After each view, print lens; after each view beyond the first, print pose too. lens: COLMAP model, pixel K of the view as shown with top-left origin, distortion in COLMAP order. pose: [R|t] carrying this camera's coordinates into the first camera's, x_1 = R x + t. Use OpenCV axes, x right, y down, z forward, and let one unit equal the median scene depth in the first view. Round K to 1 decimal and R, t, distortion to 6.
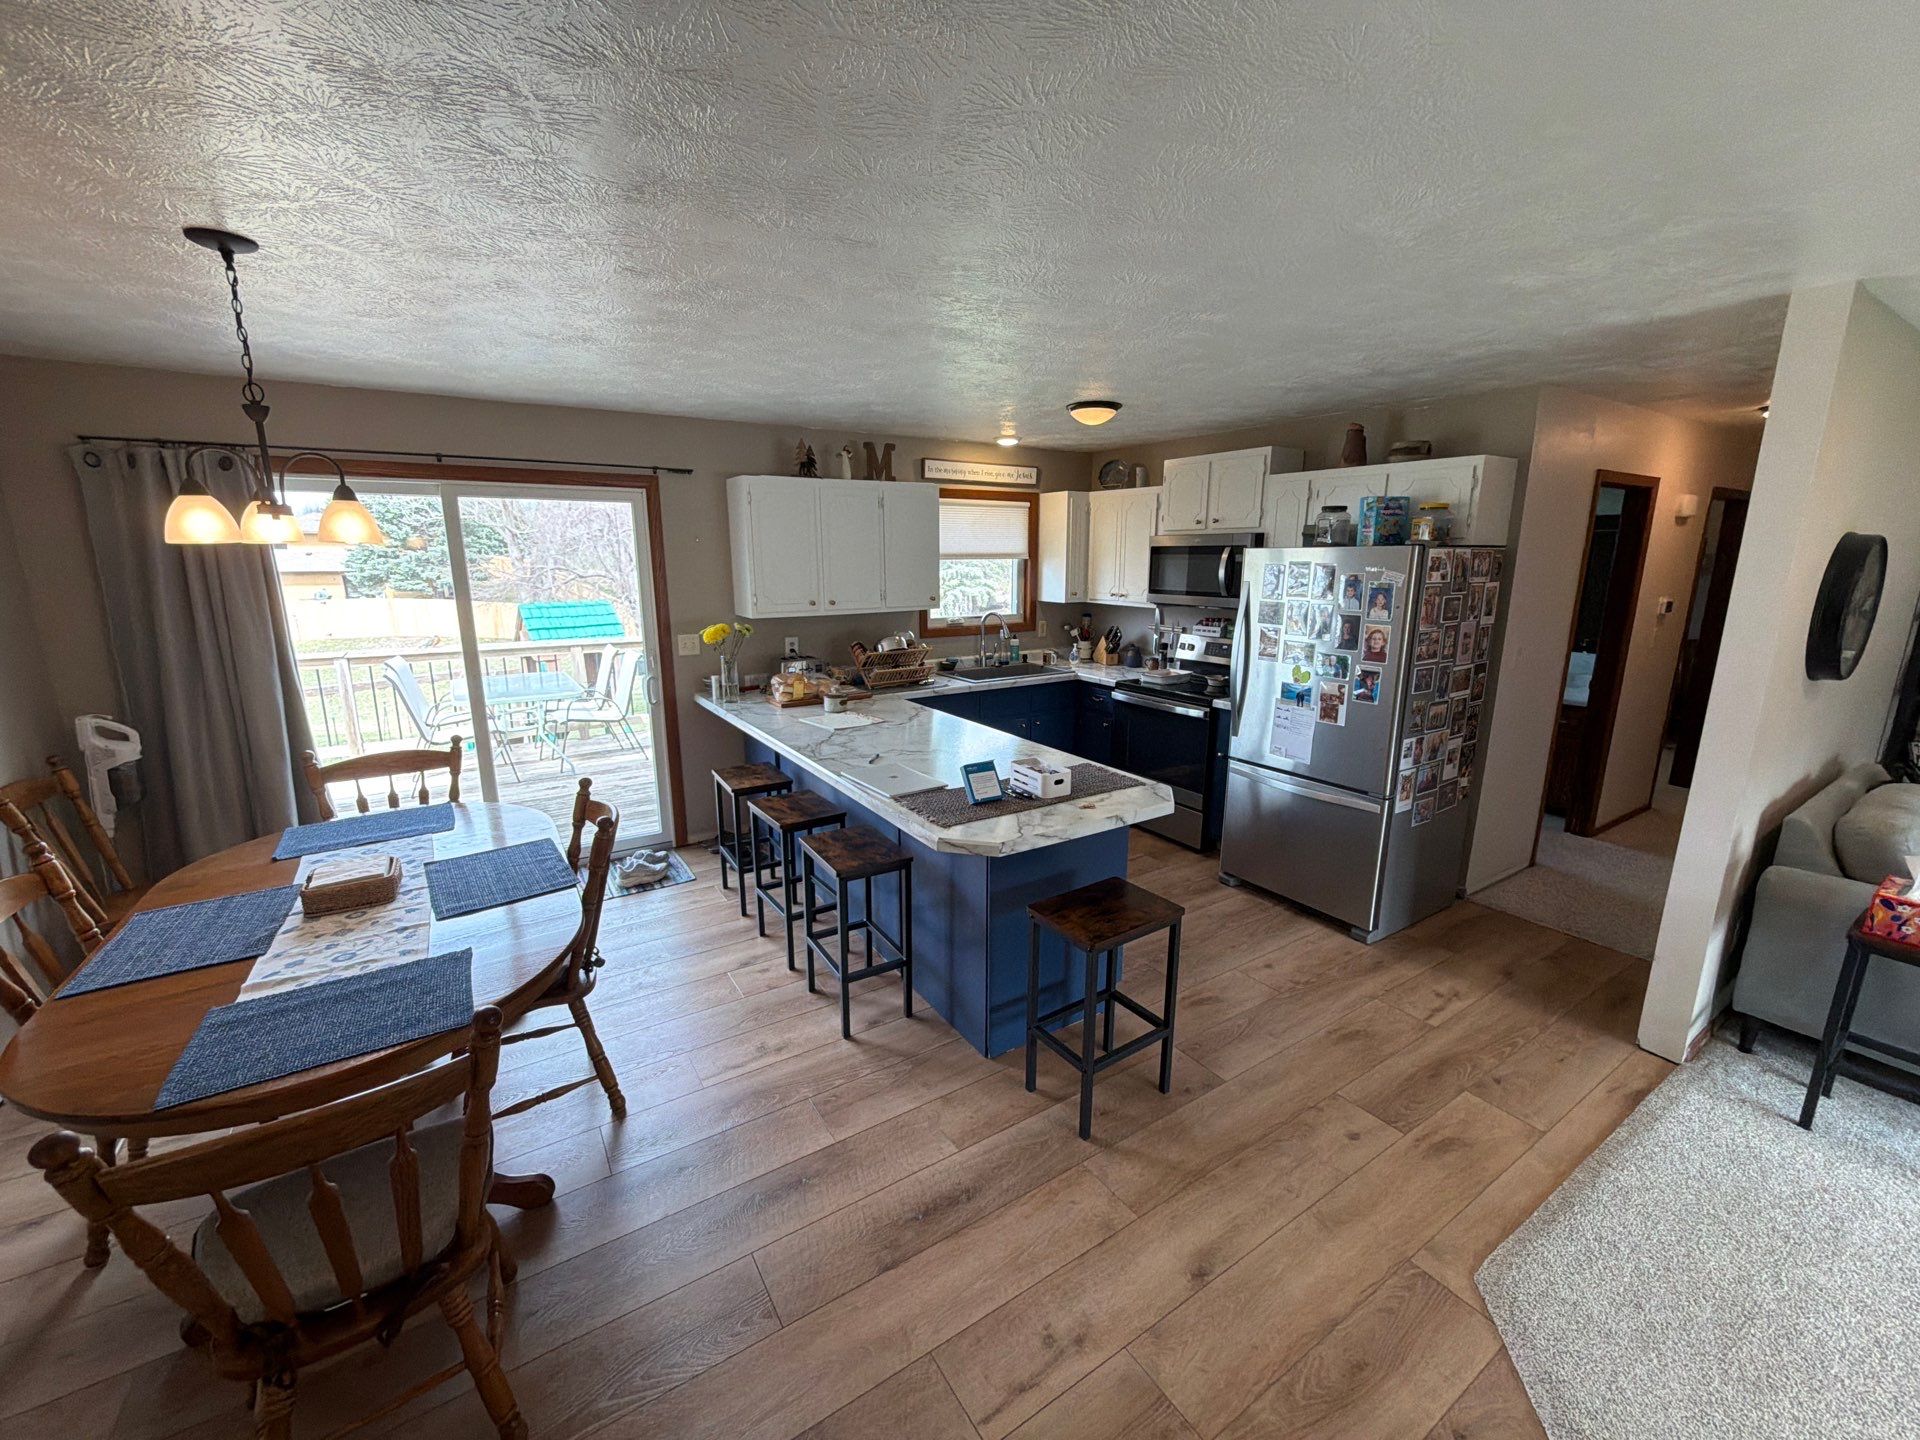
lens RADIAL K [[762.7, 0, 956.6], [0, 762.7, 714.4], [0, 0, 1]] dist [-0.000273, -0.000010]
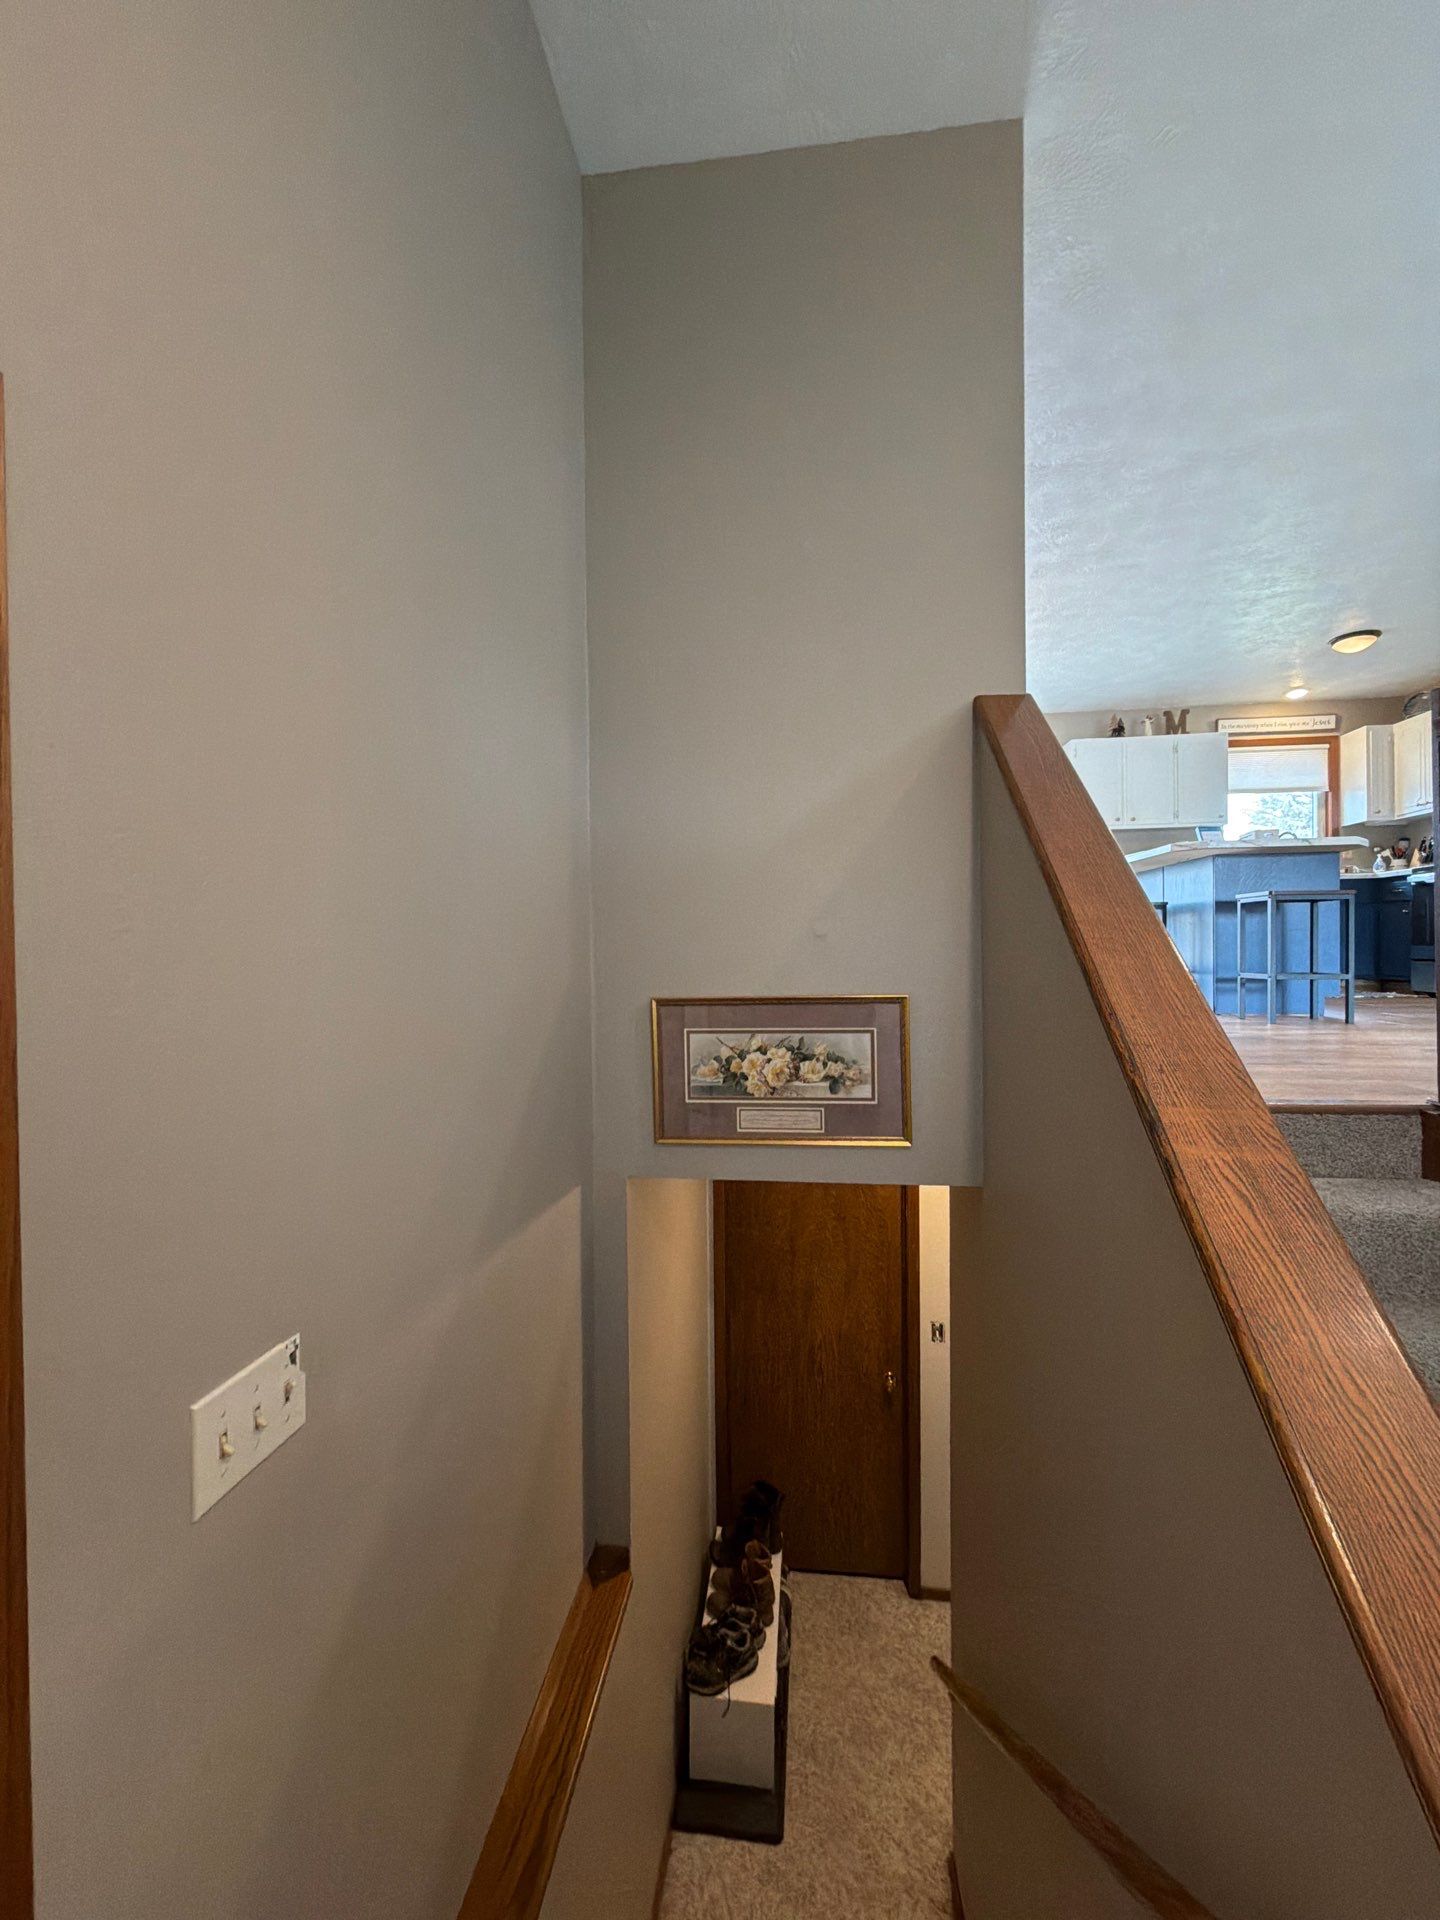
lens RADIAL K [[762.7, 0, 716.8], [0, 762.7, 957.5], [0, 0, 1]] dist [-0.000273, -0.000010]
pose [[0.764727, 0.001718, -0.644352, 0.171075], [-0.125775, 0.981159, -0.146656, 0.438784], [0.631960, 0.193195, 0.750534, -0.546111]]
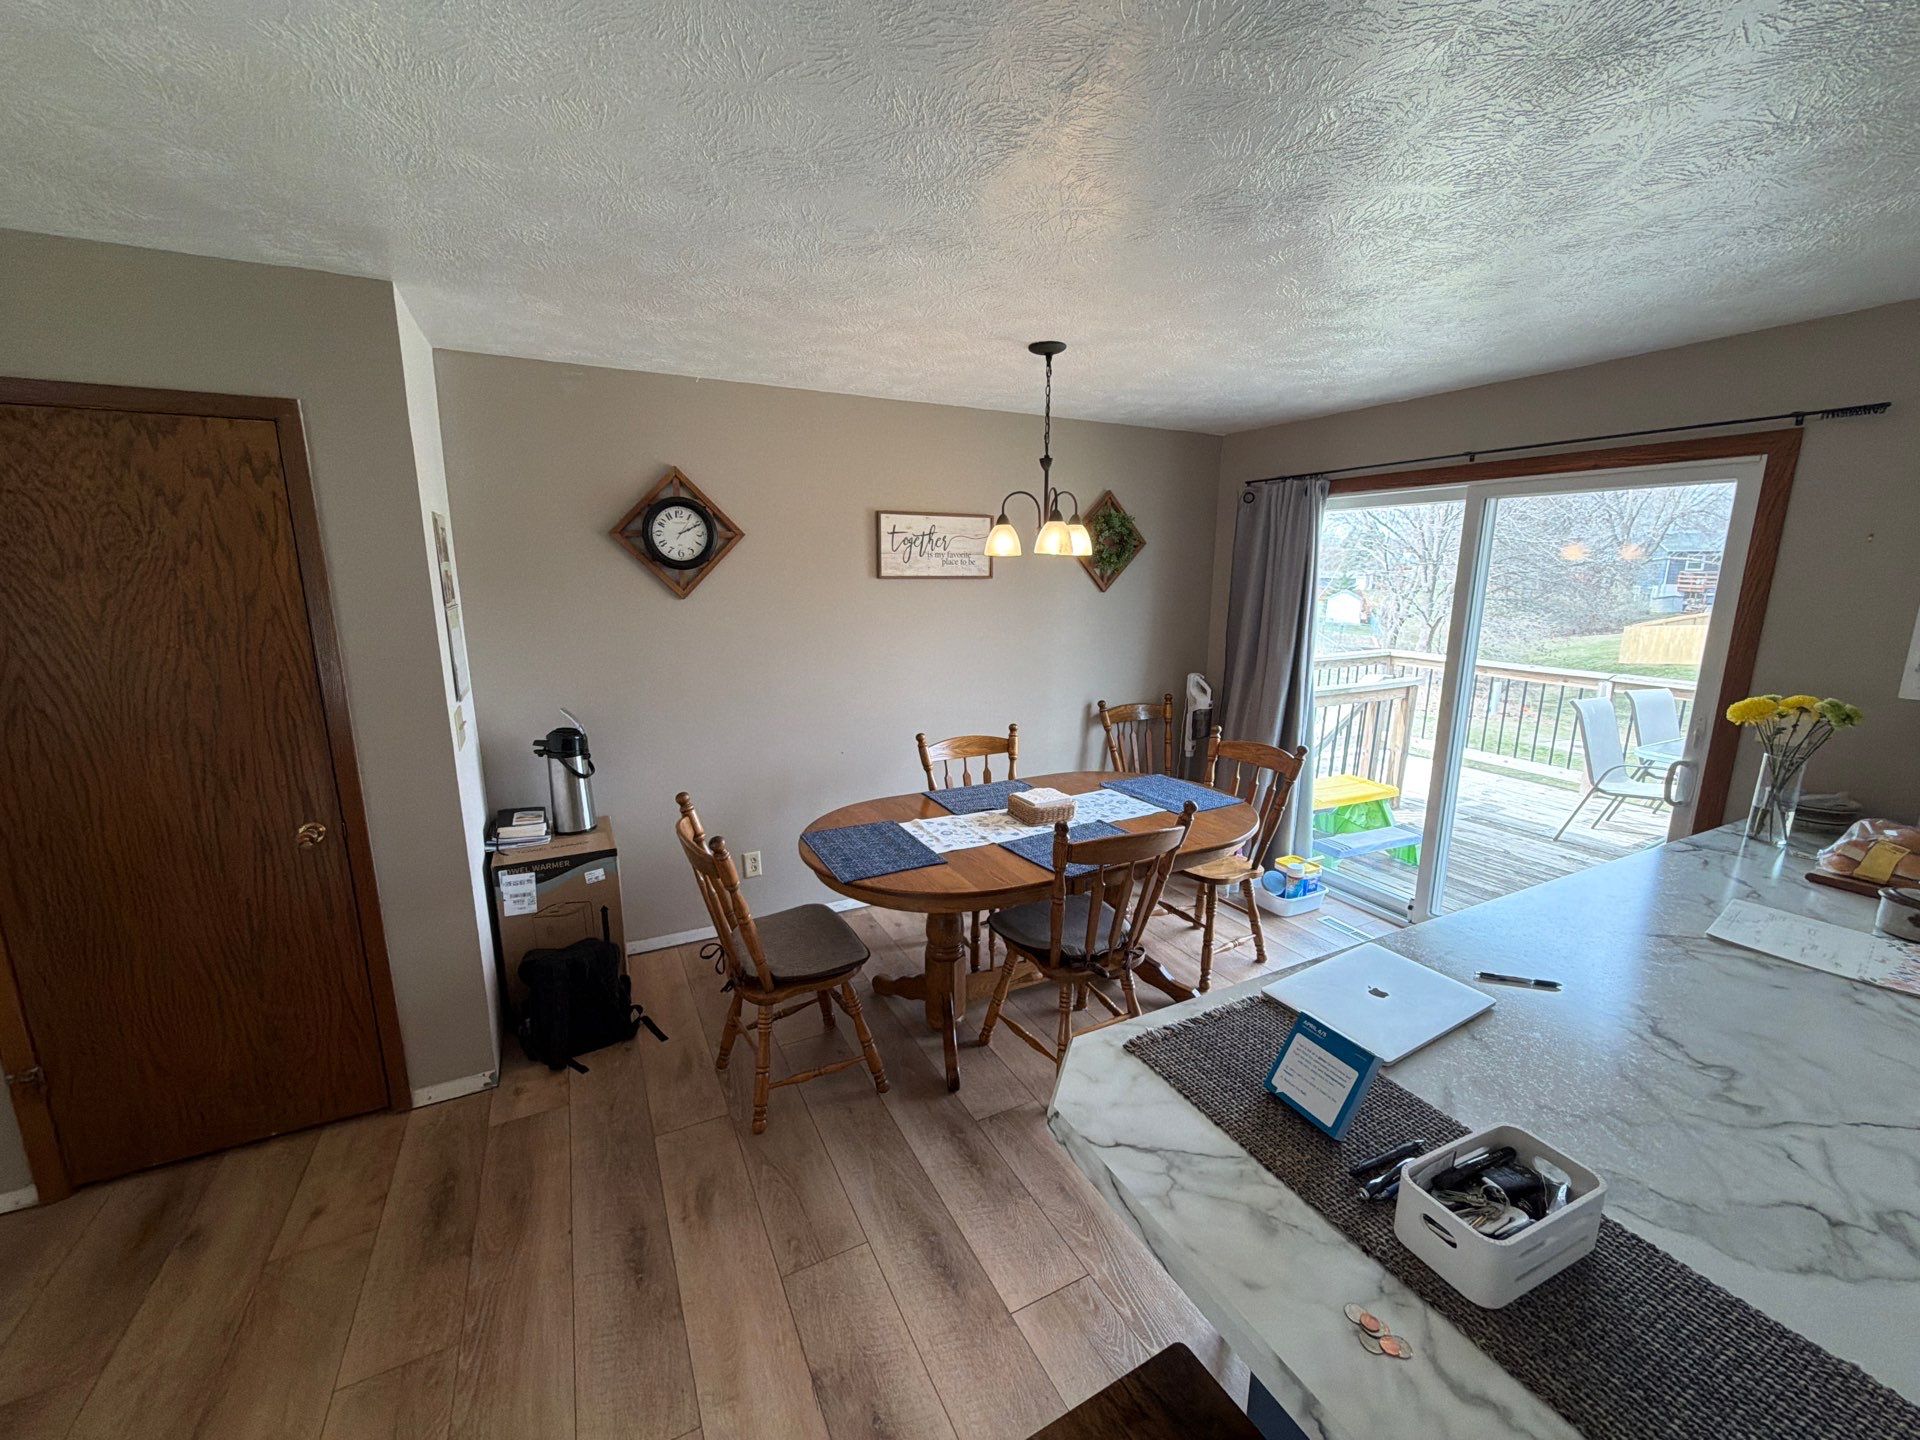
lens RADIAL K [[762.7, 0, 961.7], [0, 762.7, 719.5], [0, 0, 1]] dist [-0.000273, -0.000010]
pose [[-0.087126, 0.195275, -0.976871, 0.263638], [-0.208553, 0.955295, 0.209562, -0.092029], [0.974123, 0.221987, -0.042506, 0.457501]]
